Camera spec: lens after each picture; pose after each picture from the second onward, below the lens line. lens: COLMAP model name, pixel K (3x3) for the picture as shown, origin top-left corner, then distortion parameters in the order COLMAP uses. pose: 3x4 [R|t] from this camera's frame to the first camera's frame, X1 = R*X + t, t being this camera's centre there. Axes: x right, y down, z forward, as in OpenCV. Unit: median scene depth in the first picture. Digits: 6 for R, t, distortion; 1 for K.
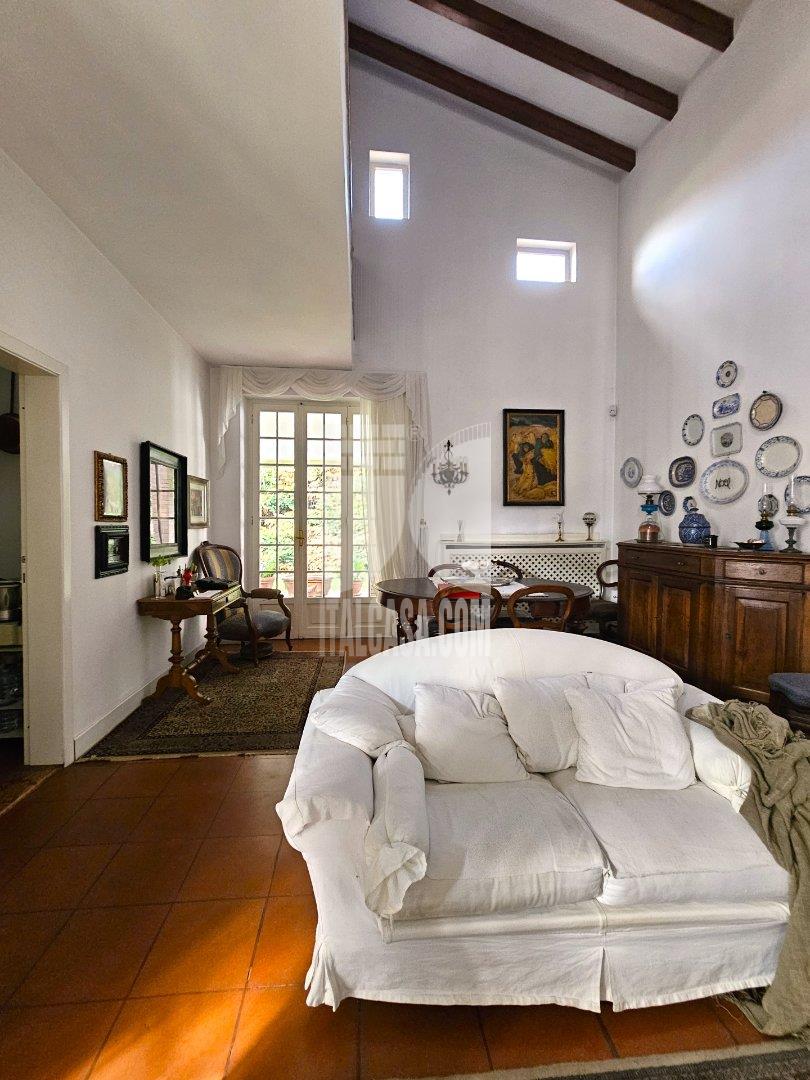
lens RADIAL K [[462.8, 0, 400.1], [0, 462.8, 535.6], [0, 0, 1]] dist [-0.003765, -0.000841]
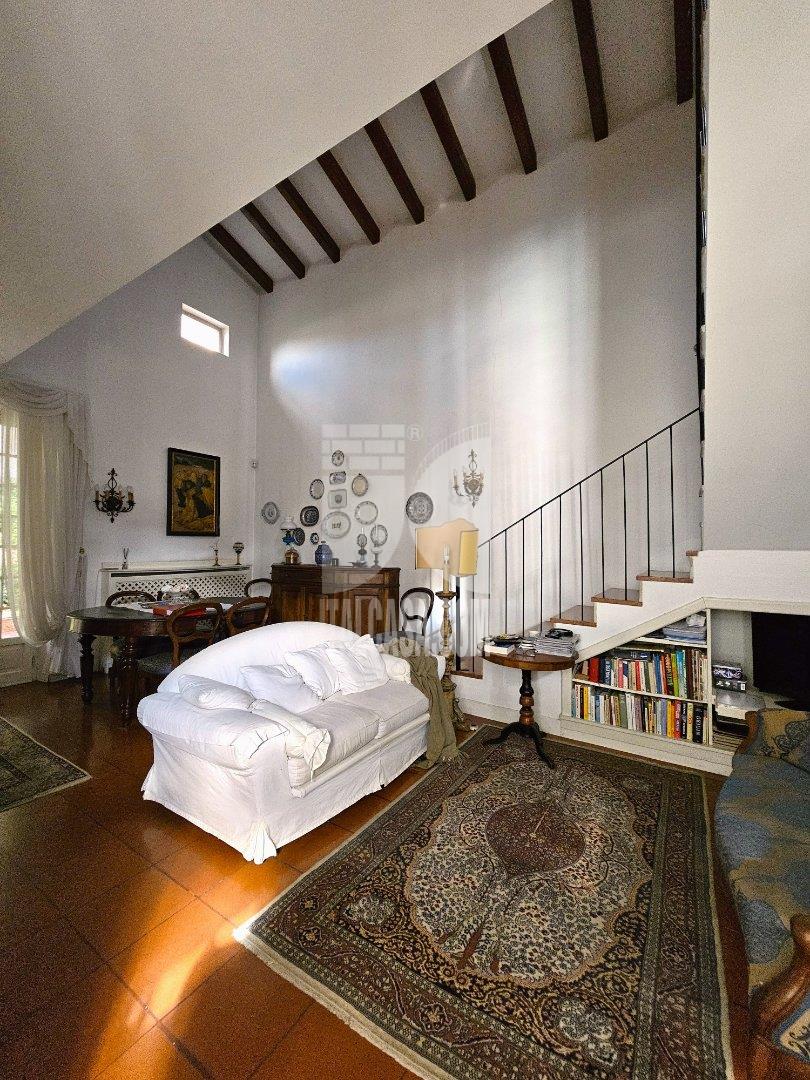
lens RADIAL K [[462.8, 0, 400.1], [0, 462.8, 535.6], [0, 0, 1]] dist [-0.003765, -0.000841]
pose [[0.609877, 0.022539, 0.792175, -0.365141], [0.021833, 0.998738, -0.045225, -0.002285], [-0.792195, 0.044877, 0.608616, -0.118072]]
